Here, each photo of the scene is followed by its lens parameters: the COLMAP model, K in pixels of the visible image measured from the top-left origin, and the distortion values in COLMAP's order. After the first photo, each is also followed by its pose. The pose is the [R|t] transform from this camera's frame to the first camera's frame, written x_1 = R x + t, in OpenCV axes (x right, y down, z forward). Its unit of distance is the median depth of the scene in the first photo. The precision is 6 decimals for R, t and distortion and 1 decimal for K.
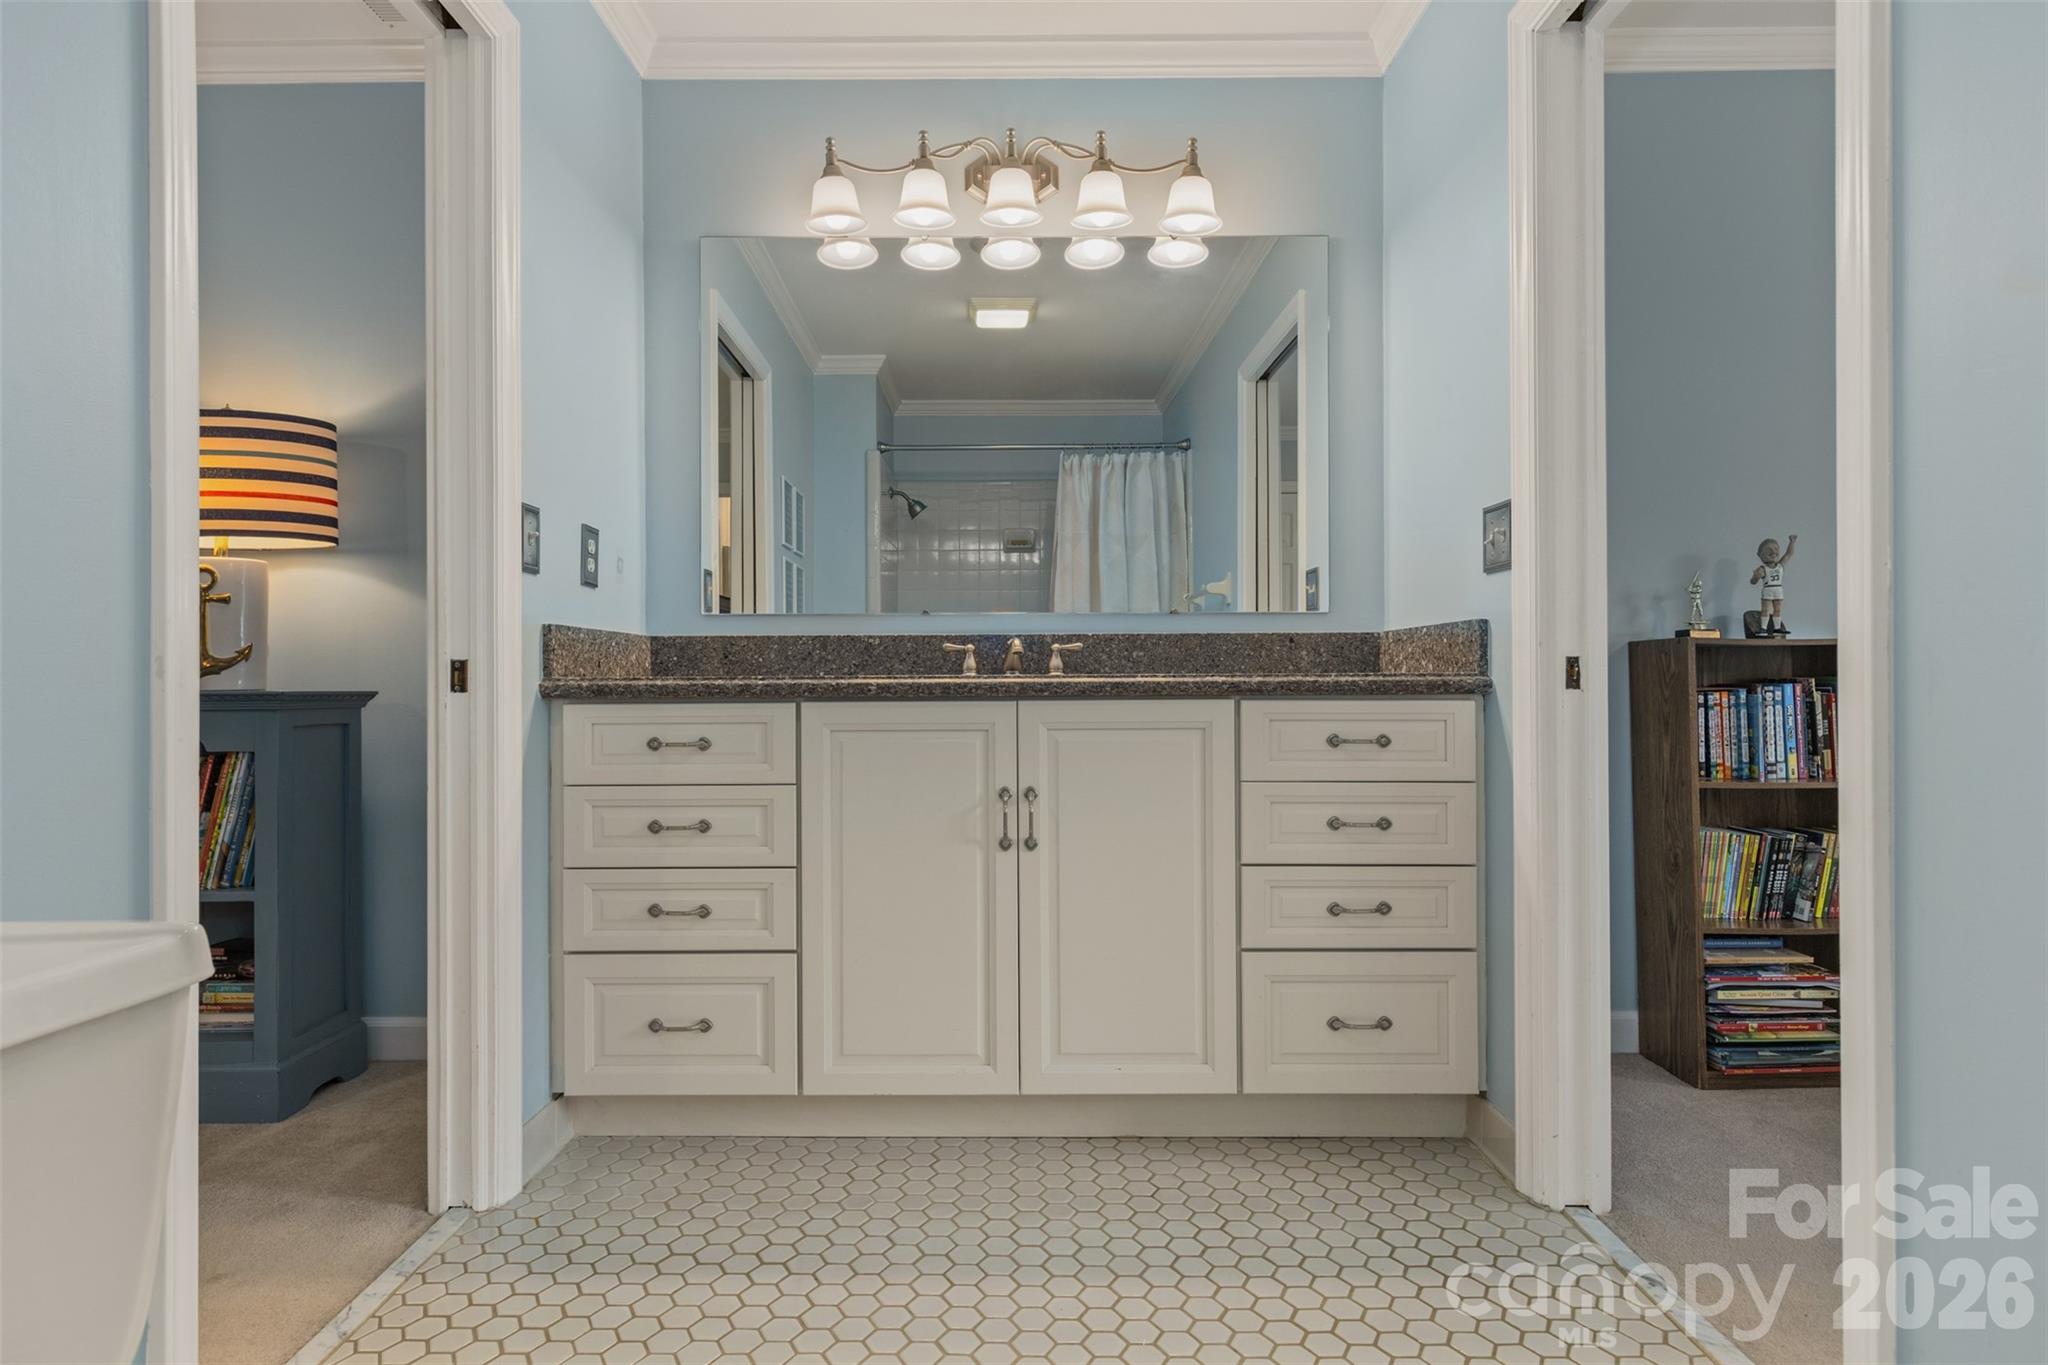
lens RADIAL K [[1147.0, 0, 1023.1], [0, 1147.0, 671.9], [0, 0, 1]] dist [-0.001302, -0.000036]
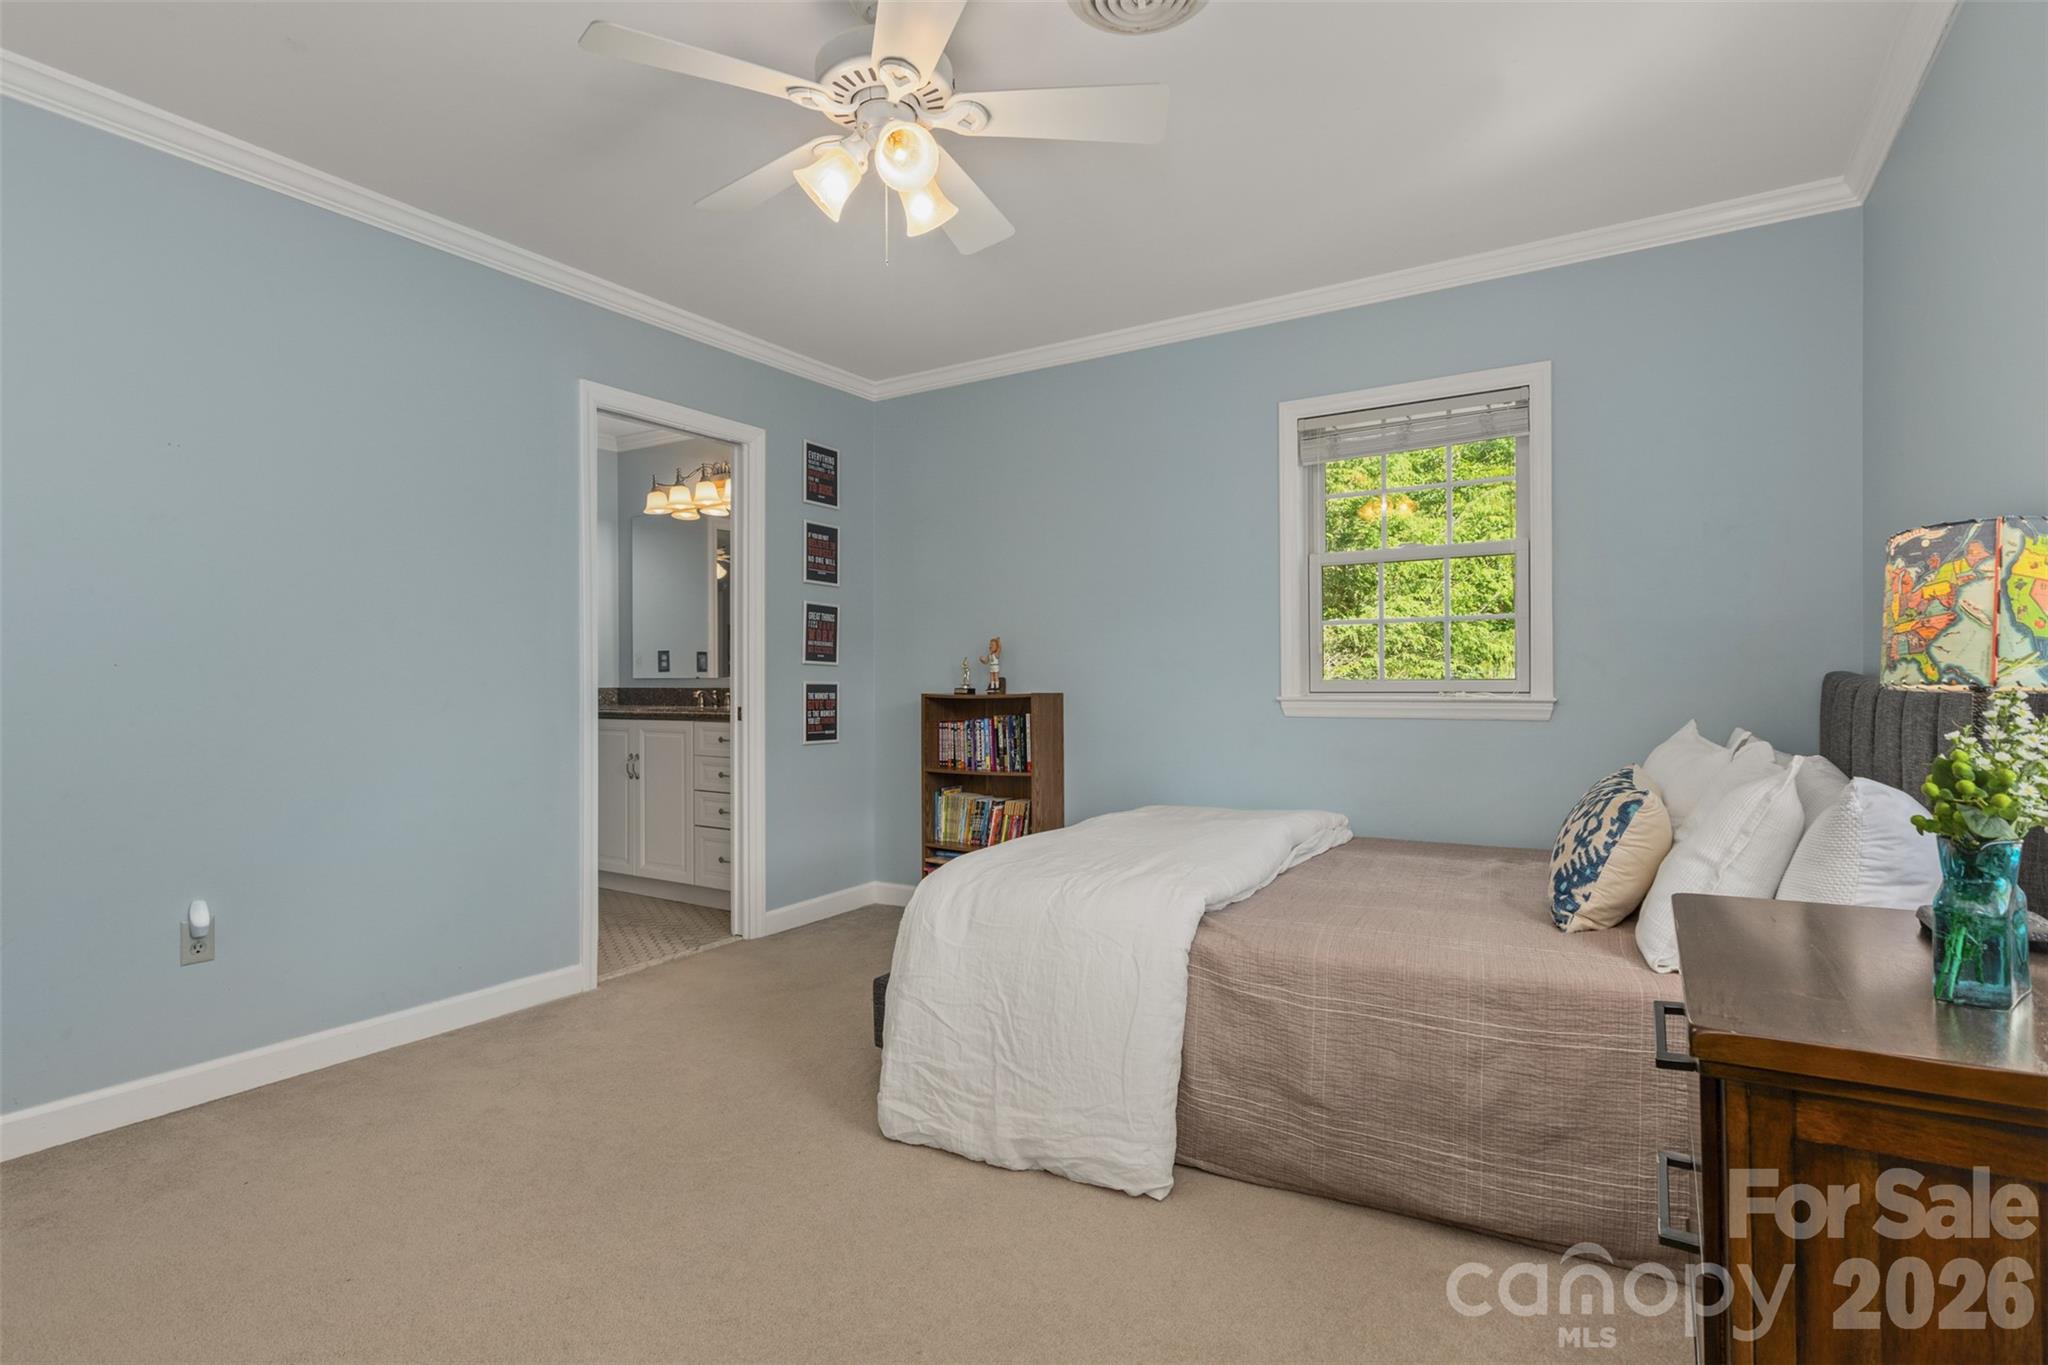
lens RADIAL K [[931.1, 0, 1026.1], [0, 931.1, 681.4], [0, 0, 1]] dist [-0.000697, -0.000089]
pose [[0.861946, 0.000975, -0.507000, 1.479868], [-0.000515, 0.999999, 0.001048, -0.050498], [0.507001, -0.000642, 0.861945, -0.257158]]
